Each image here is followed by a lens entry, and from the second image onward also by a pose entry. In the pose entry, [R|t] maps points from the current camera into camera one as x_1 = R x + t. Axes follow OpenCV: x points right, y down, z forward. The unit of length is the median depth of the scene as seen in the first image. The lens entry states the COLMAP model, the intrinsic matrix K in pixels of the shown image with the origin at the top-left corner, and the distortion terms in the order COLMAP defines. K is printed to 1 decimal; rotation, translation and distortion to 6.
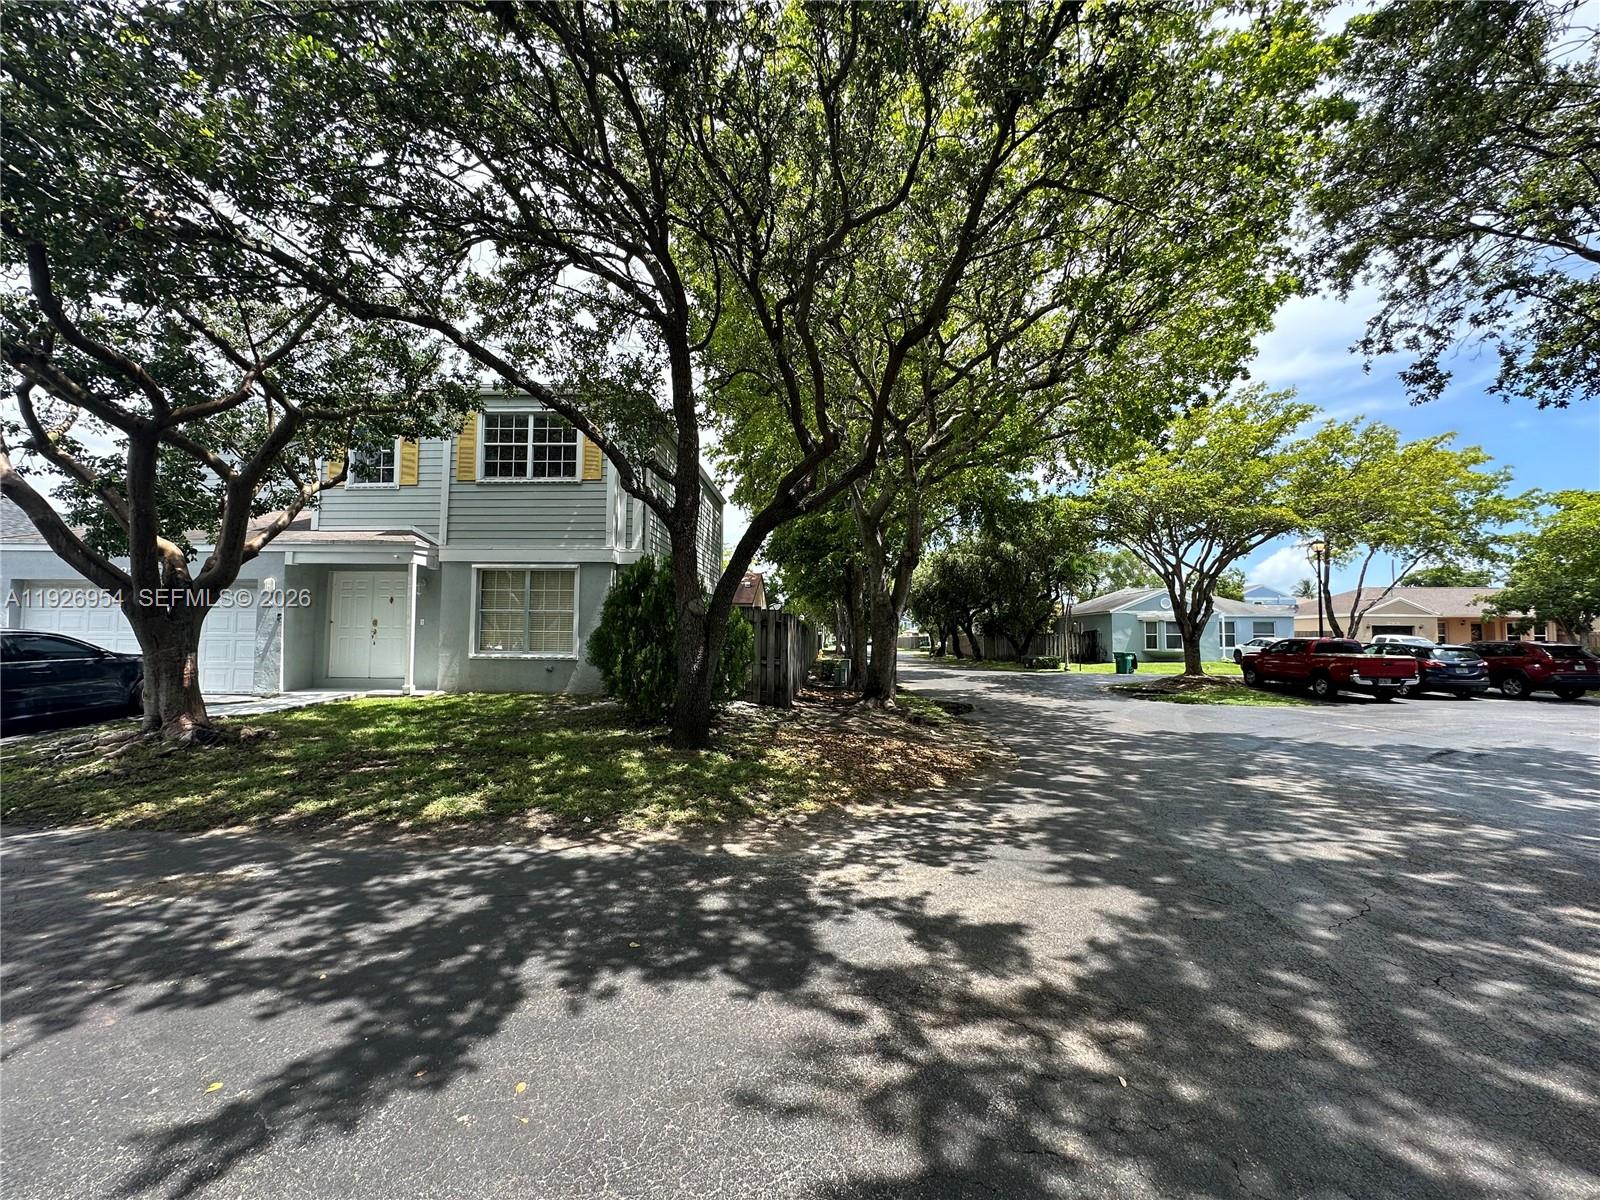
lens RADIAL K [[641.8, 0, 803.1], [0, 641.8, 601.3], [0, 0, 1]] dist [-0.002069, 0.000475]
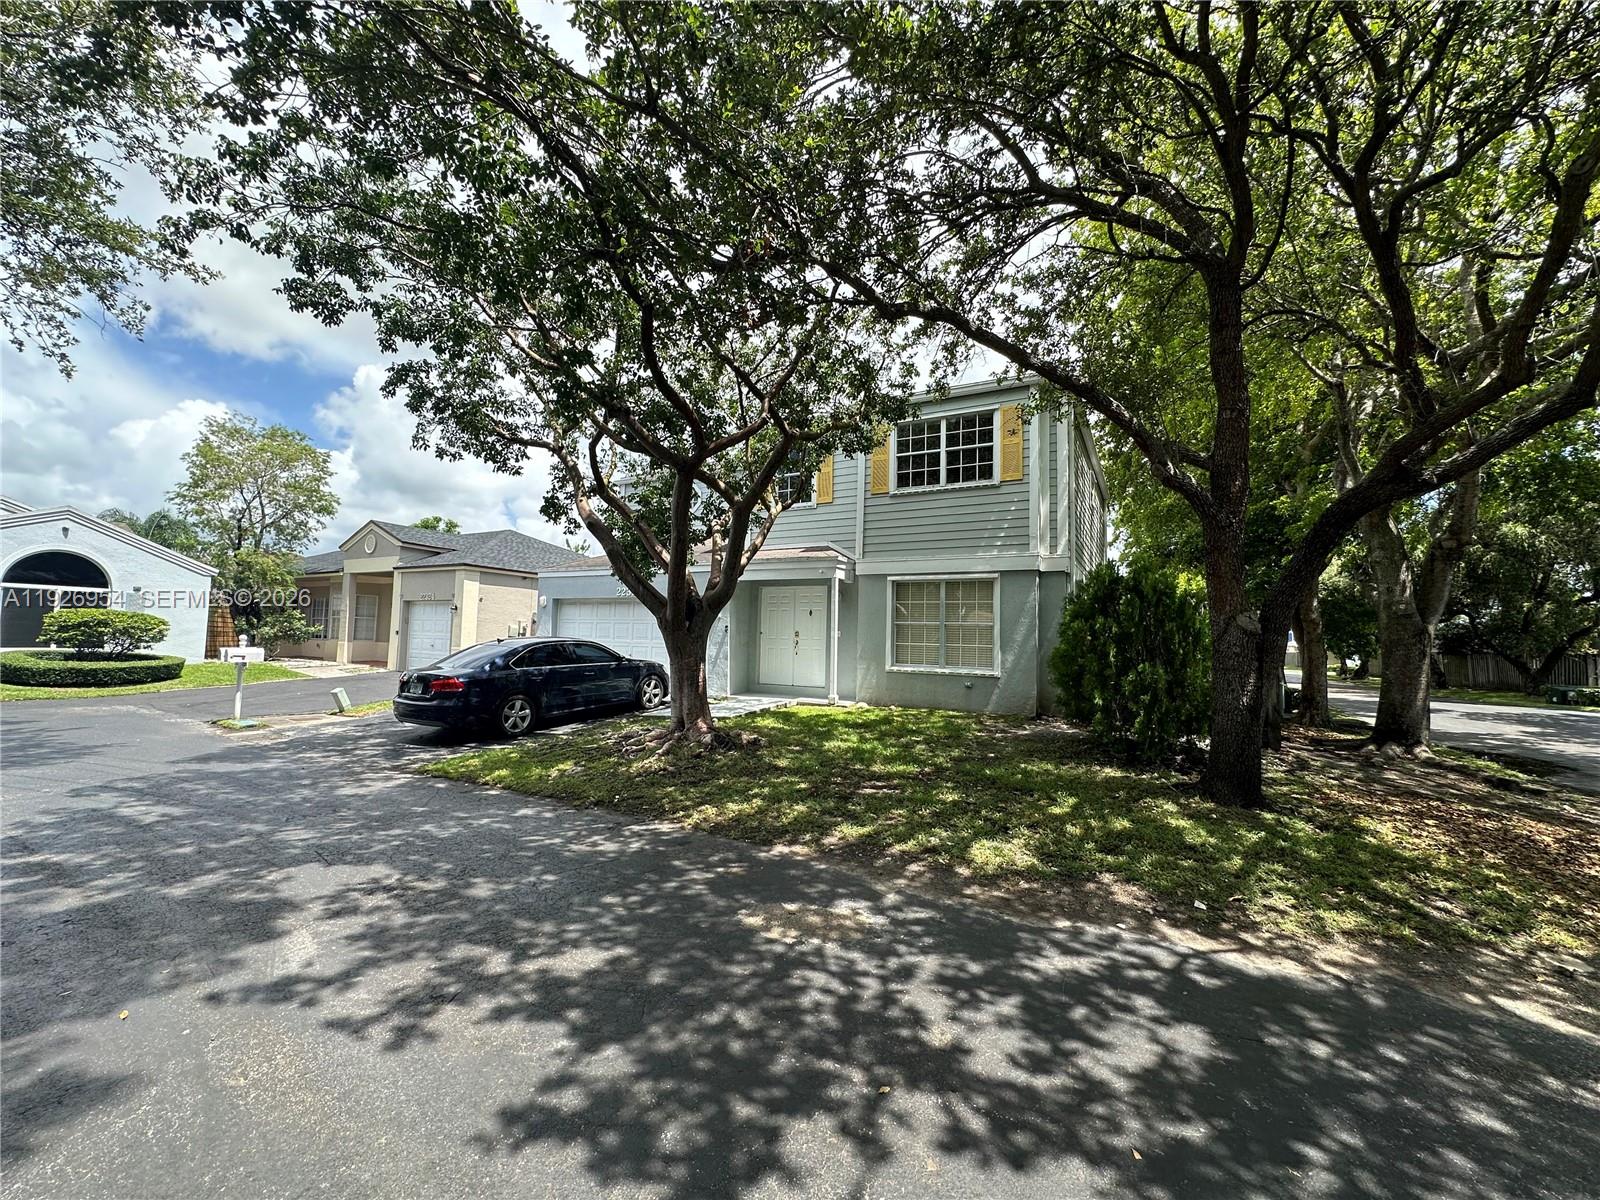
lens RADIAL K [[641.8, 0, 803.1], [0, 641.8, 601.3], [0, 0, 1]] dist [-0.002069, 0.000475]
pose [[0.895274, -0.013567, -0.445309, -0.354332], [0.007464, 0.999853, -0.015456, -0.009187], [0.445453, 0.010514, 0.895244, 0.091633]]
